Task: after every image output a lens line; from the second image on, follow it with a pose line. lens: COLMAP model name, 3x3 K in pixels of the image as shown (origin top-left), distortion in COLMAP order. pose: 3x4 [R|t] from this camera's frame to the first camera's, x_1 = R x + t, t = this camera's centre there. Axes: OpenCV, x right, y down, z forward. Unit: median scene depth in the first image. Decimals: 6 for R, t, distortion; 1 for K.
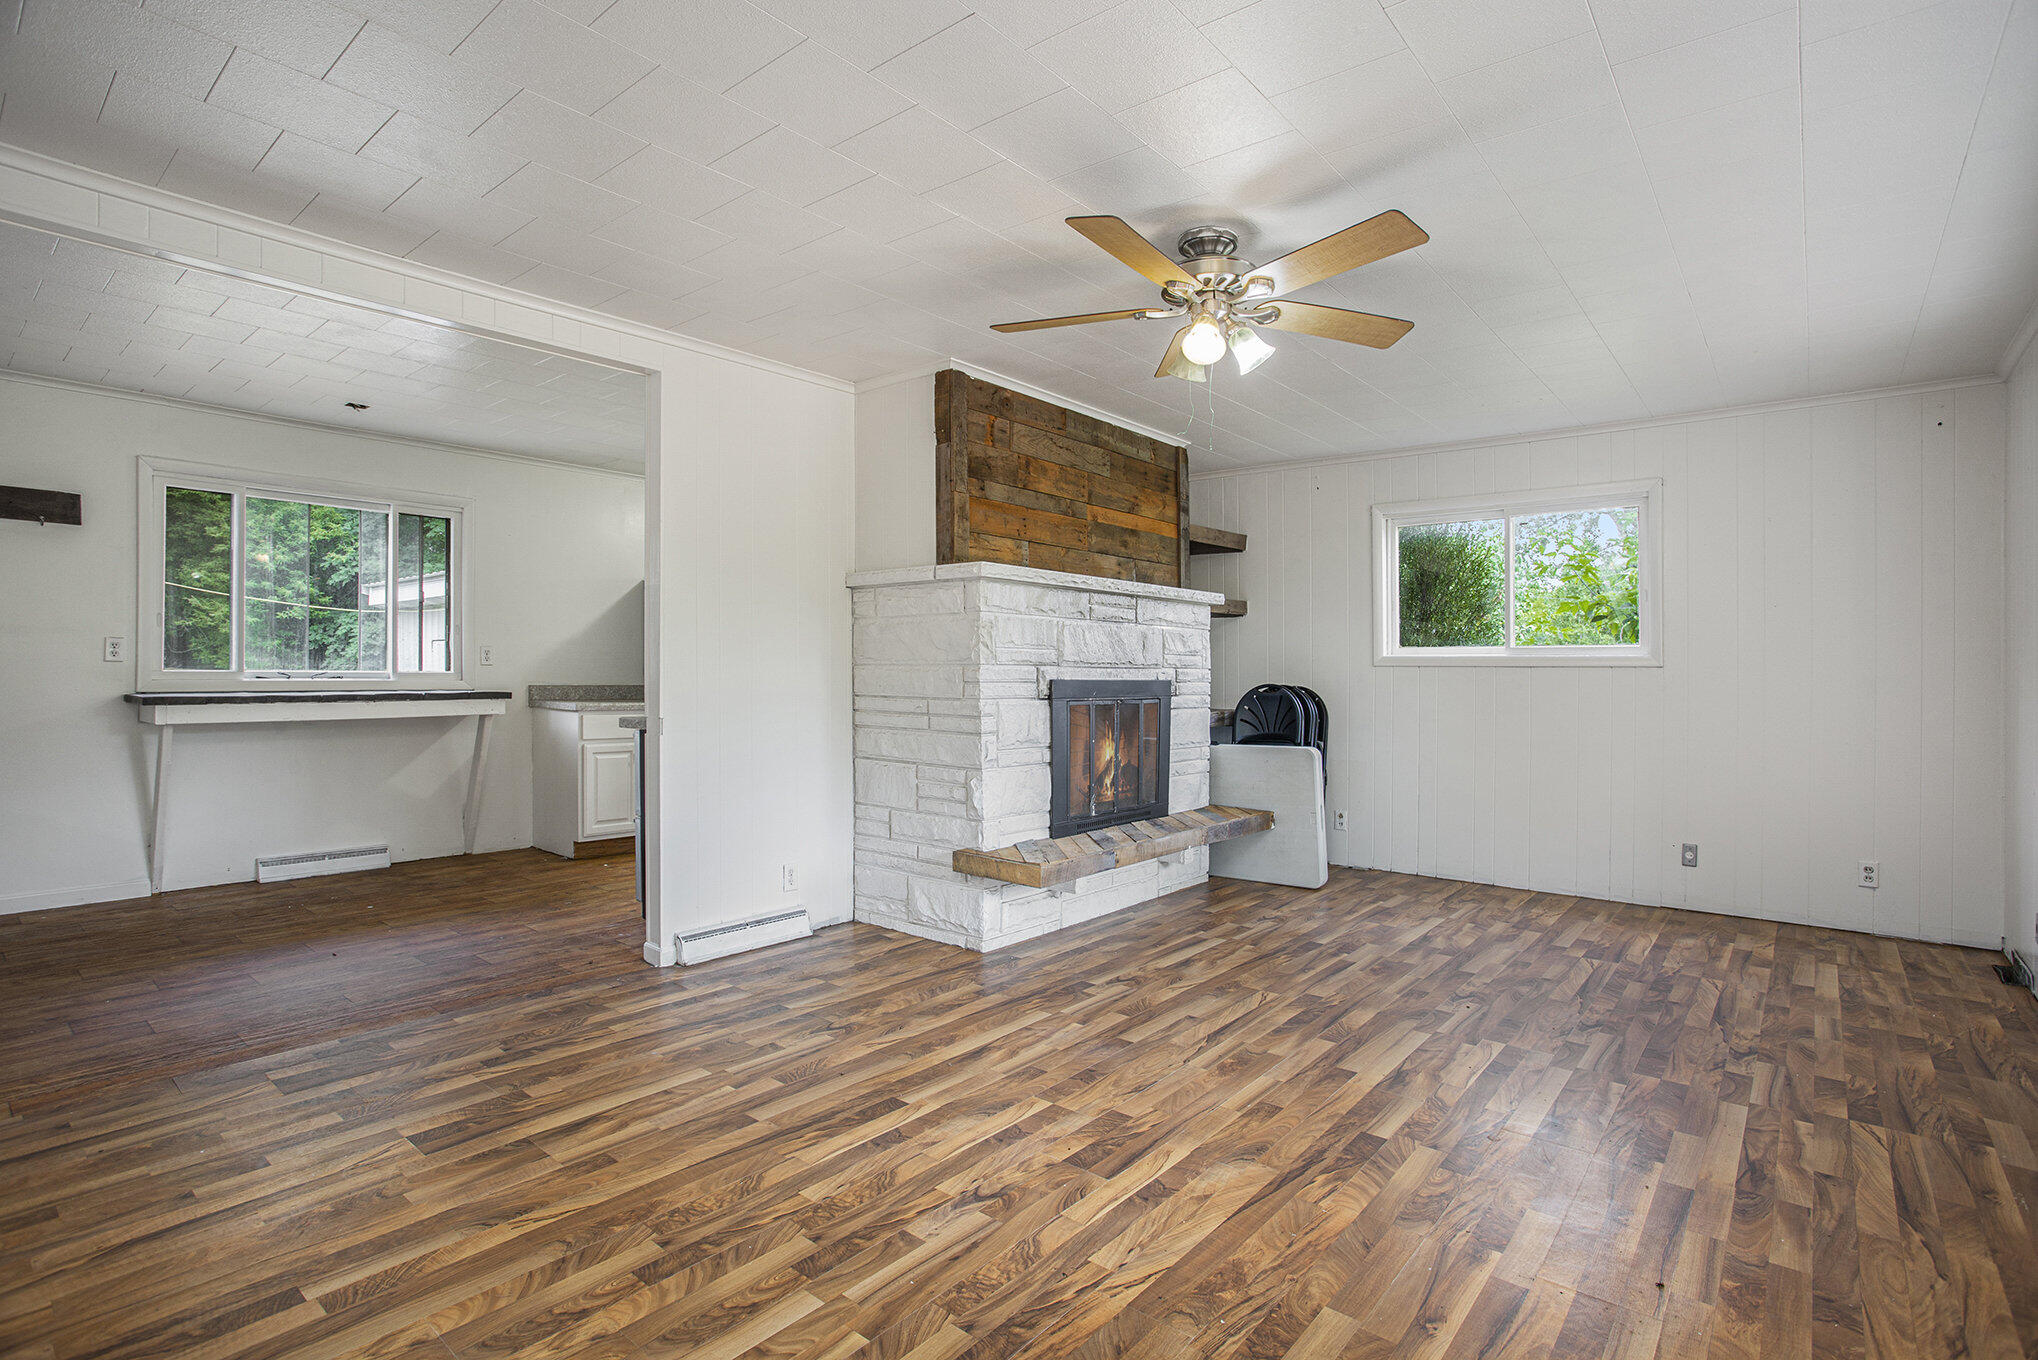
lens RADIAL K [[987.0, 0, 1004.5], [0, 987.0, 673.1], [0, 0, 1]] dist [-0.029464, 0.001423]
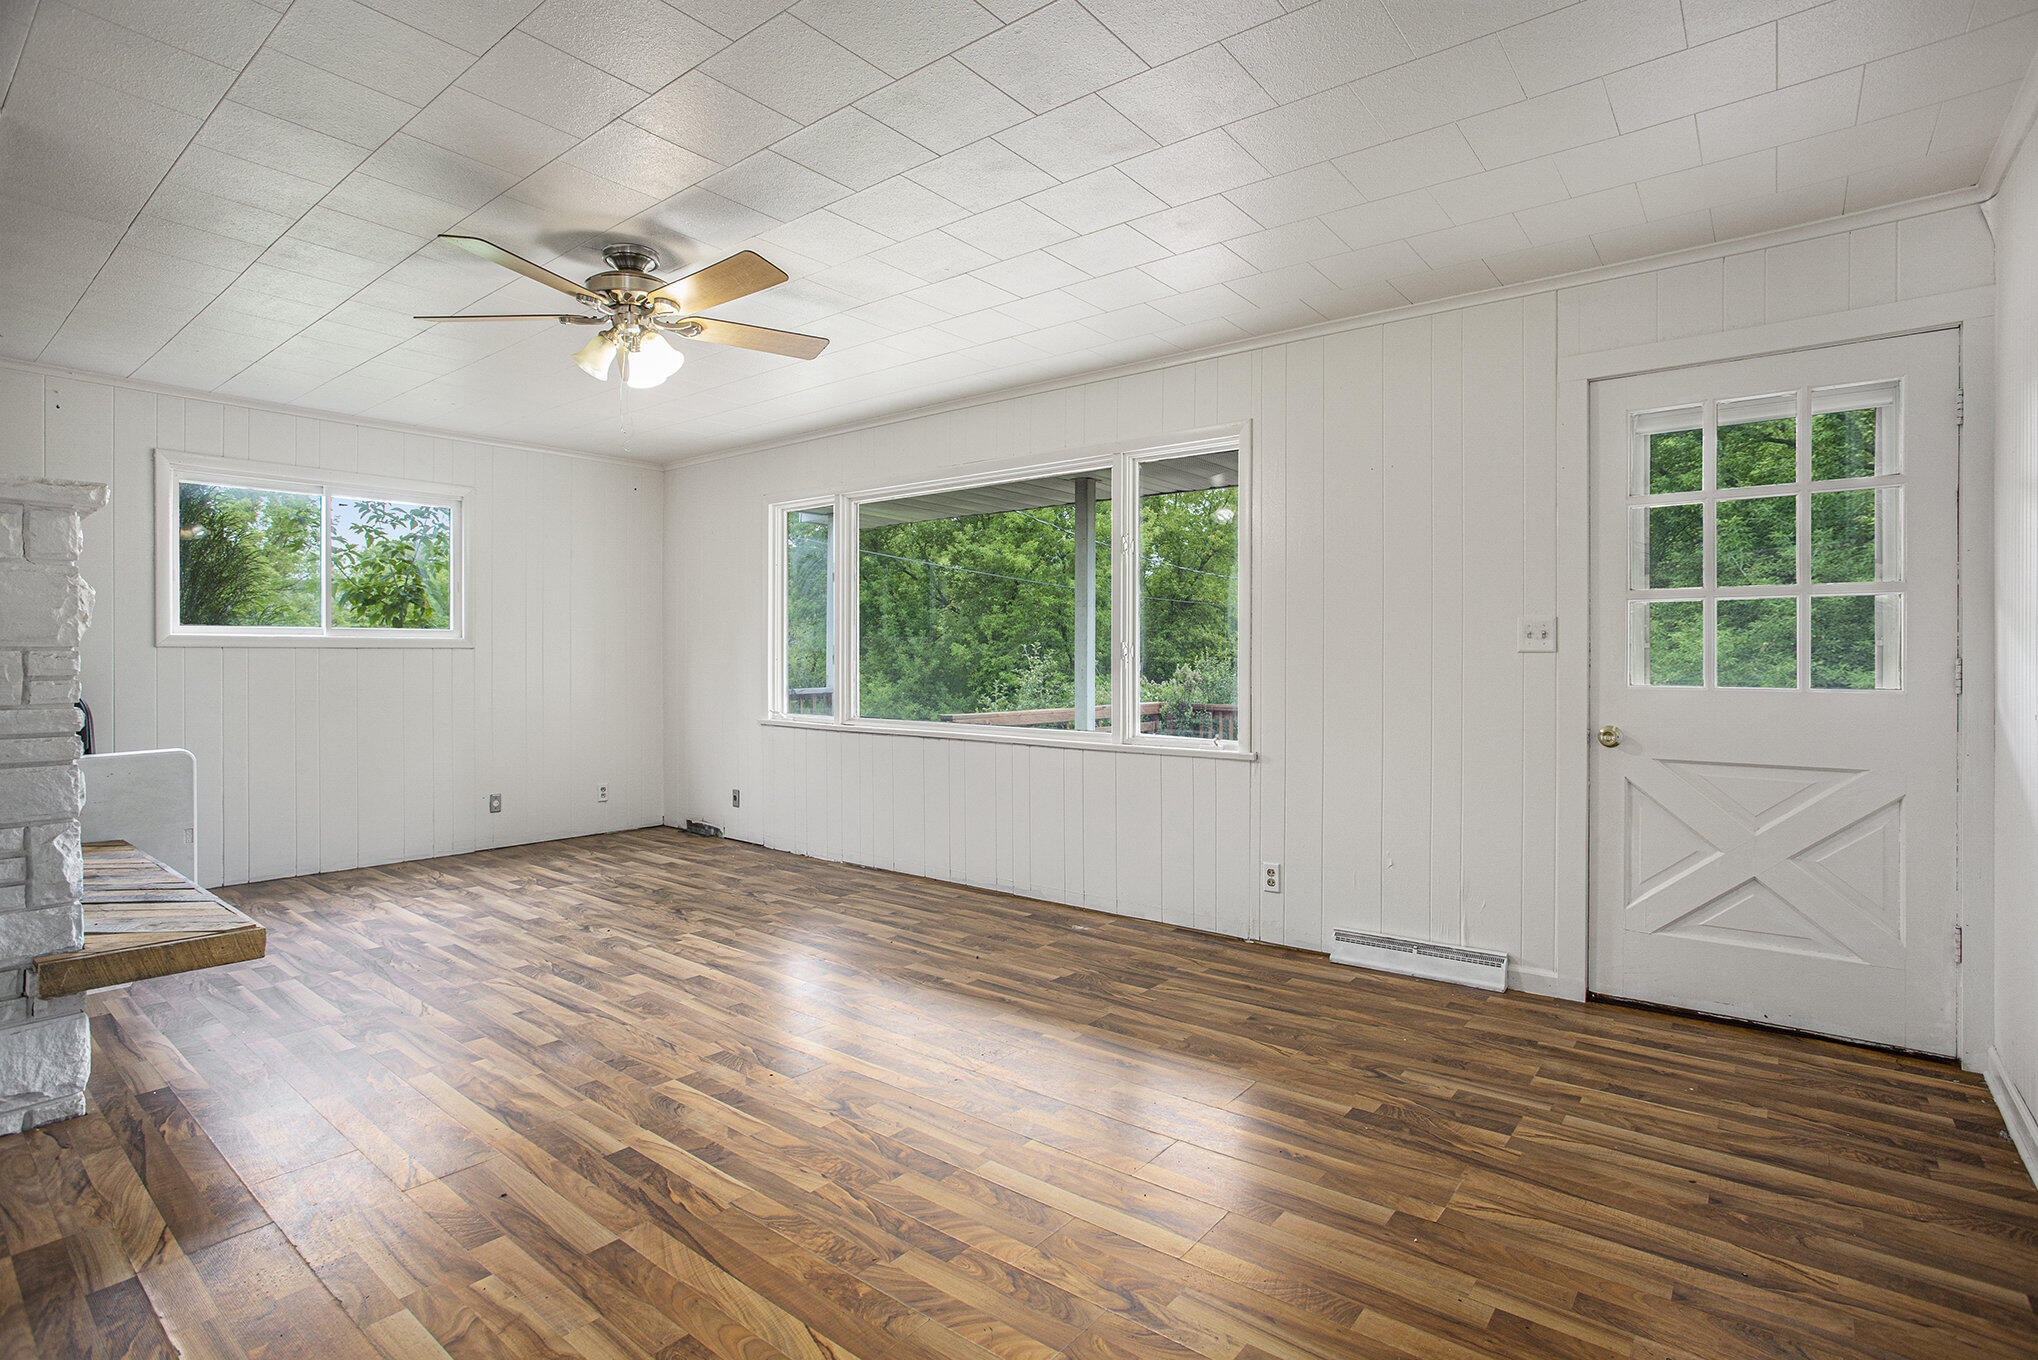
lens RADIAL K [[987.0, 0, 1016.2], [0, 987.0, 673.5], [0, 0, 1]] dist [-0.029464, 0.001423]
pose [[-0.013419, -0.021338, 0.999682, -0.892431], [0.000698, 0.999772, 0.021350, -0.002630], [-0.999910, 0.000985, -0.013401, 0.615245]]
